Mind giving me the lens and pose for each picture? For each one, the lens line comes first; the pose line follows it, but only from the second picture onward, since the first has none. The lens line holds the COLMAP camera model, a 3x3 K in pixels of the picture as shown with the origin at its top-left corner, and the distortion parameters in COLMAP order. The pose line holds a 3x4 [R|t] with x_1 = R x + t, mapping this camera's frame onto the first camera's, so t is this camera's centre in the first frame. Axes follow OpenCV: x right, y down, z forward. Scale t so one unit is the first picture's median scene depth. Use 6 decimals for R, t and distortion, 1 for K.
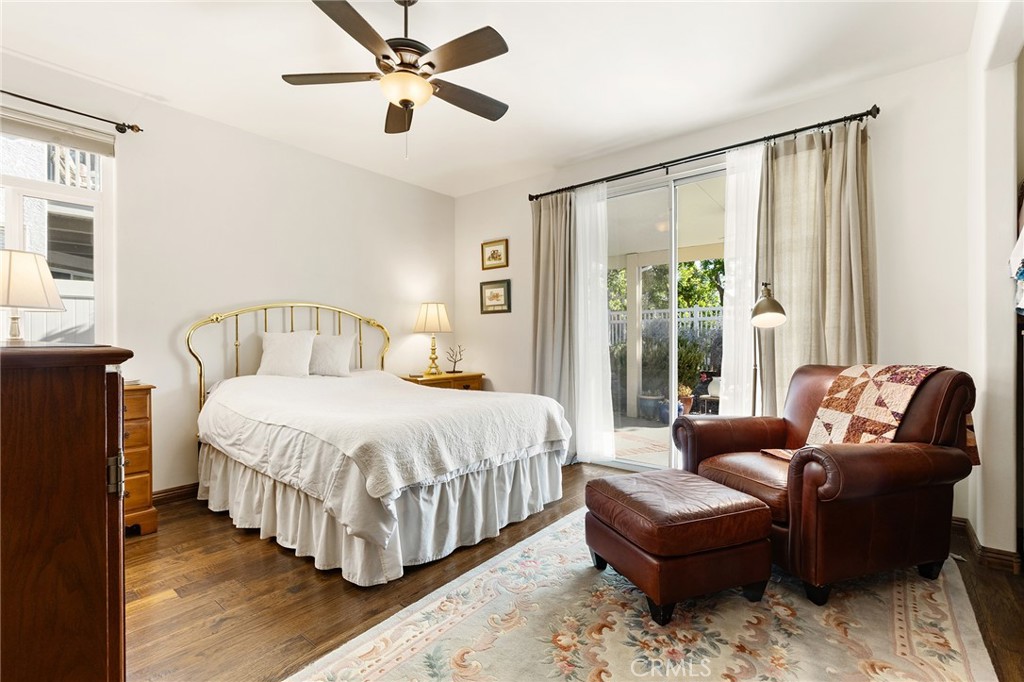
lens RADIAL K [[462.8, 0, 512.1], [0, 462.8, 338.8], [0, 0, 1]] dist [0.003942, -0.001027]
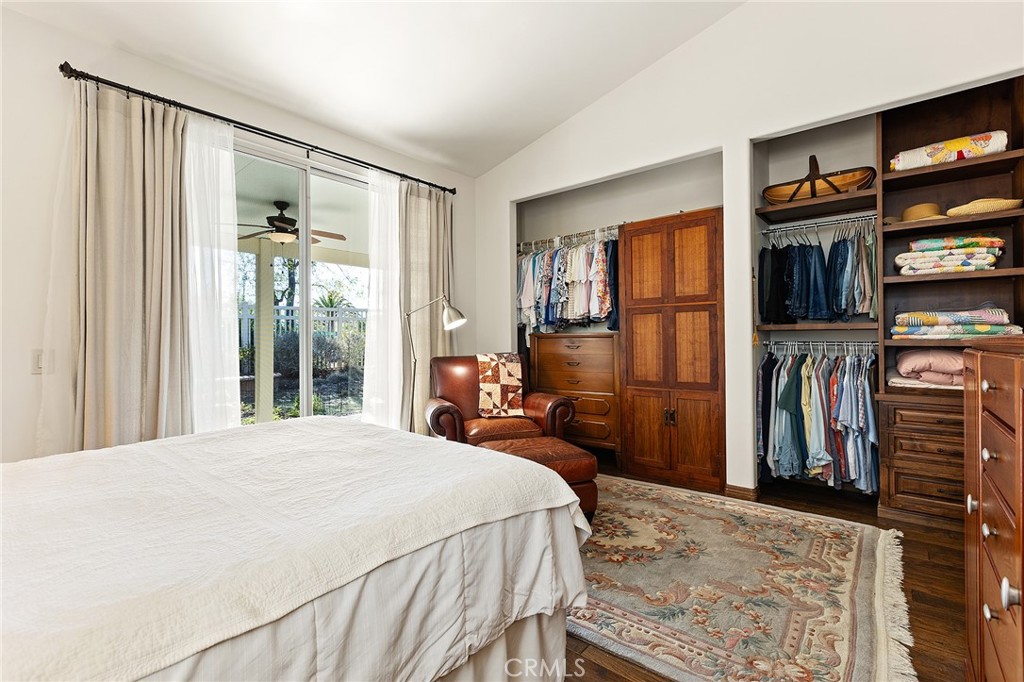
lens RADIAL K [[462.8, 0, 518.3], [0, 462.8, 338.5], [0, 0, 1]] dist [0.003942, -0.001027]
pose [[0.005593, 0.001957, 0.999982, -0.895267], [0.007430, 0.999970, -0.001999, 0.006093], [-0.999957, 0.007441, 0.005578, 0.916454]]
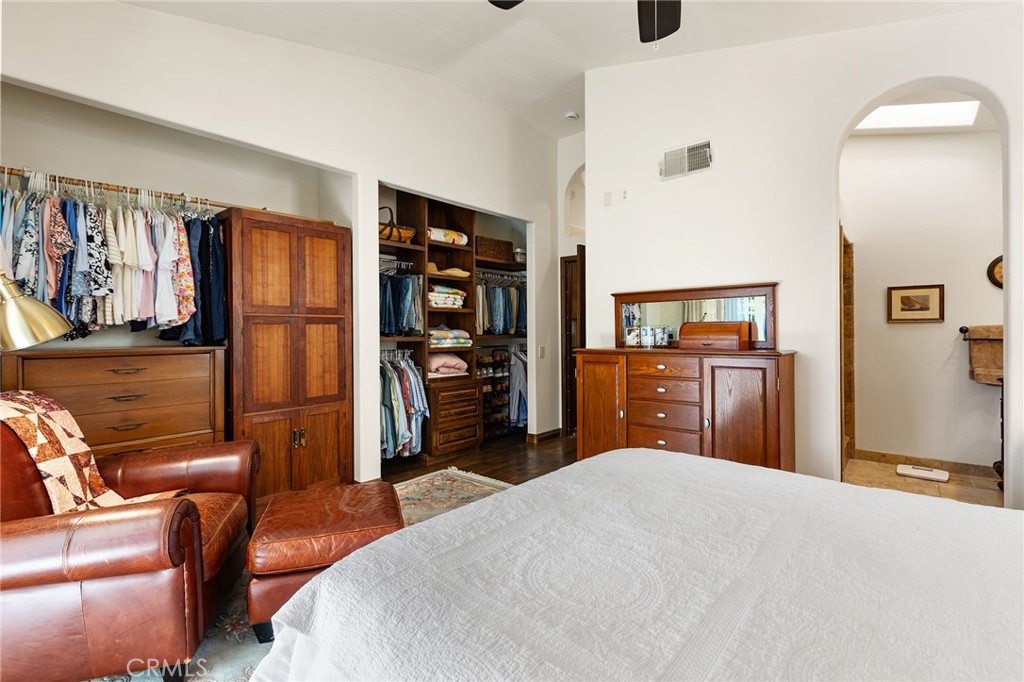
lens RADIAL K [[462.8, 0, 511.3], [0, 462.8, 337.0], [0, 0, 1]] dist [0.003942, -0.001027]
pose [[-0.999677, 0.011457, 0.022669, -0.066531], [0.011667, 0.999890, 0.009163, -0.042582], [-0.022562, 0.009425, -0.999701, 1.778742]]
